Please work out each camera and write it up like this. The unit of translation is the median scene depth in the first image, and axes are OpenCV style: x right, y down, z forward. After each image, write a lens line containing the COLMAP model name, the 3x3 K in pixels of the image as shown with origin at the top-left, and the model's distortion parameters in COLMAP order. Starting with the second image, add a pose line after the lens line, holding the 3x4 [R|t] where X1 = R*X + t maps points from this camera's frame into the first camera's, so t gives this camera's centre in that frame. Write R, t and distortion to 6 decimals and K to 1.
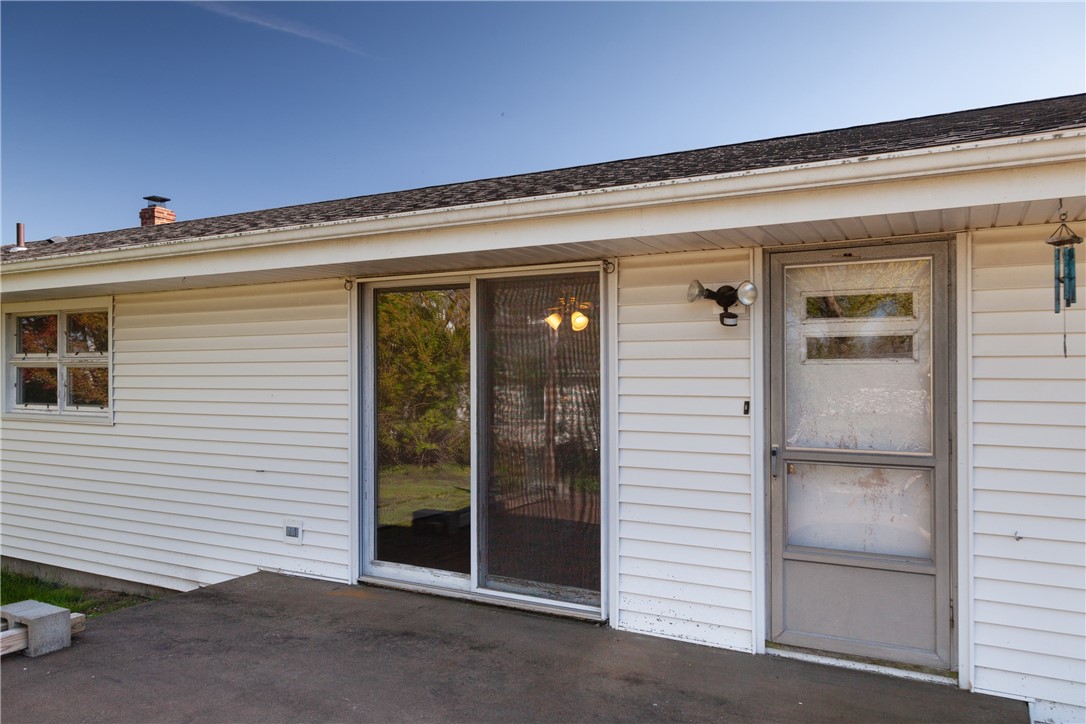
lens RADIAL K [[752.7, 0, 546.1], [0, 752.7, 353.3], [0, 0, 1]] dist [0.005337, -0.007373]
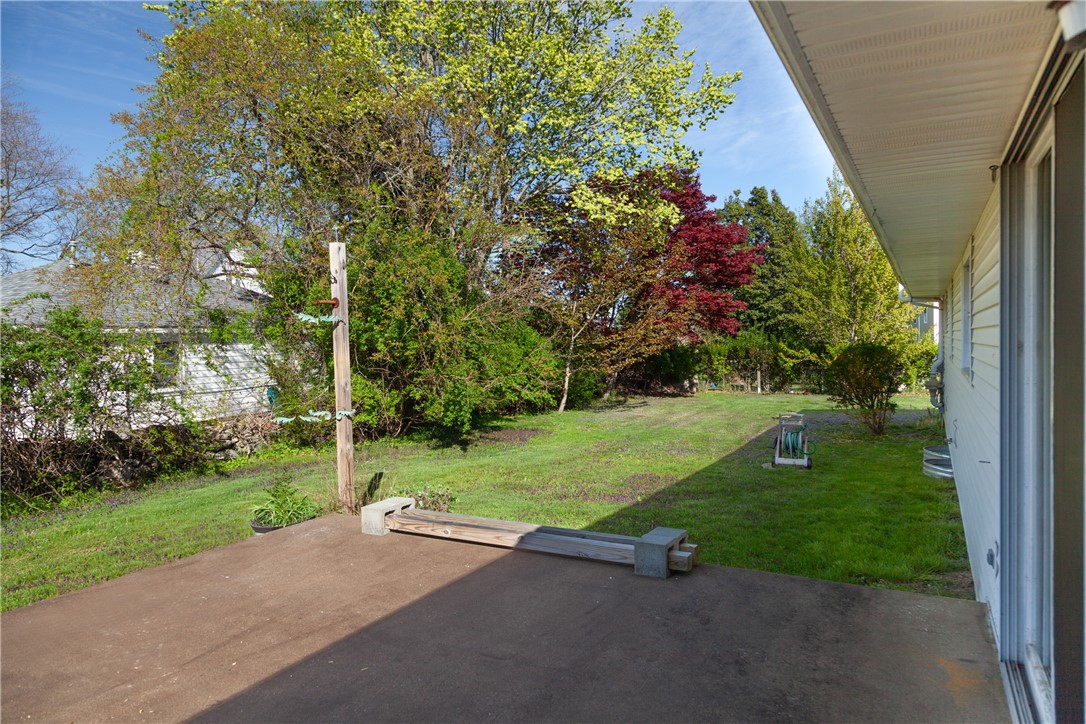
lens RADIAL K [[752.7, 0, 543.8], [0, 752.7, 359.3], [0, 0, 1]] dist [0.005337, -0.007373]
pose [[0.016586, 0.028969, -0.999443, 0.329071], [0.033836, 0.998991, 0.029518, 0.034875], [0.999290, -0.034307, 0.015589, 0.653342]]
